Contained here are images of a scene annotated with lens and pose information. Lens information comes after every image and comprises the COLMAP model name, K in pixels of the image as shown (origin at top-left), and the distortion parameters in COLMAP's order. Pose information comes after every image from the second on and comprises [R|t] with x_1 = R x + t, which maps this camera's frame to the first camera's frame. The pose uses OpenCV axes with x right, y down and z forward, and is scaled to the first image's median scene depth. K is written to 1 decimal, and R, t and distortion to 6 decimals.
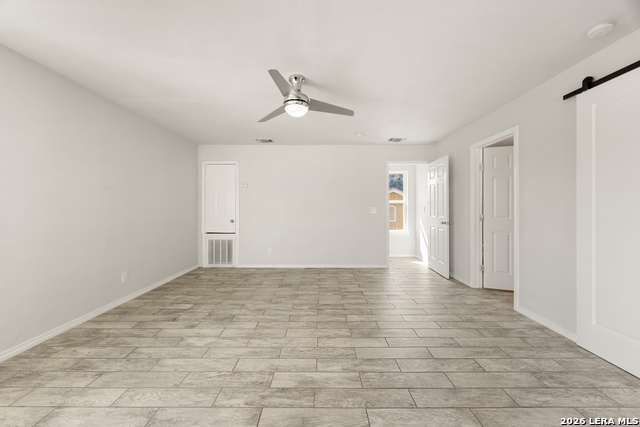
lens RADIAL K [[249.3, 0, 319.8], [0, 249.3, 208.7], [0, 0, 1]] dist [-0.002010, 0.000242]
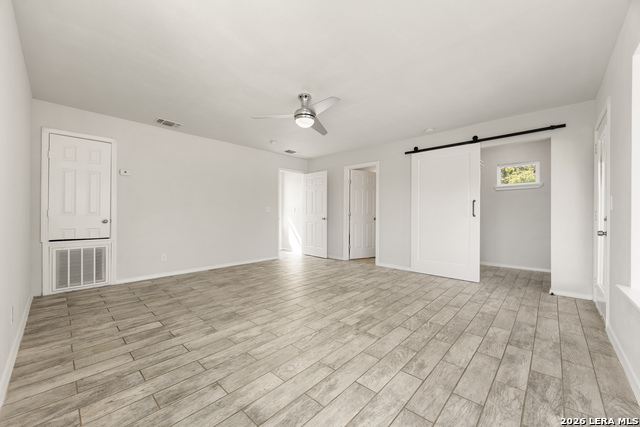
lens RADIAL K [[249.3, 0, 322.4], [0, 249.3, 215.0], [0, 0, 1]] dist [-0.002010, 0.000242]
pose [[0.677050, -0.001019, 0.735936, -0.840058], [-0.004907, 0.999971, 0.005899, 0.043630], [-0.735920, -0.007606, 0.677025, 0.094062]]
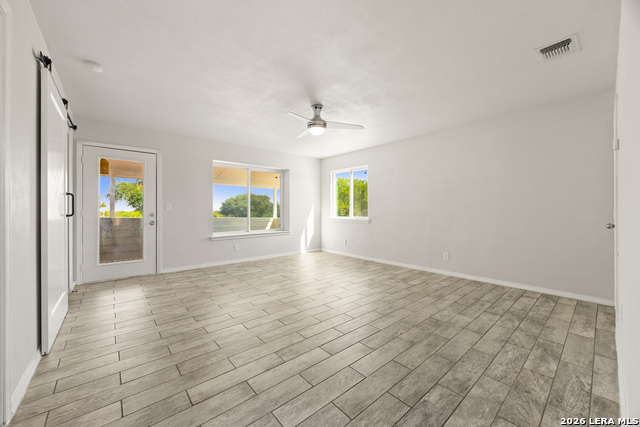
lens RADIAL K [[249.3, 0, 320.6], [0, 249.3, 210.6], [0, 0, 1]] dist [-0.002010, 0.000242]
pose [[-0.755249, 0.003545, -0.655428, 0.701586], [0.003620, 0.999993, 0.001238, 0.032769], [0.655428, -0.001438, -0.755257, 1.831831]]
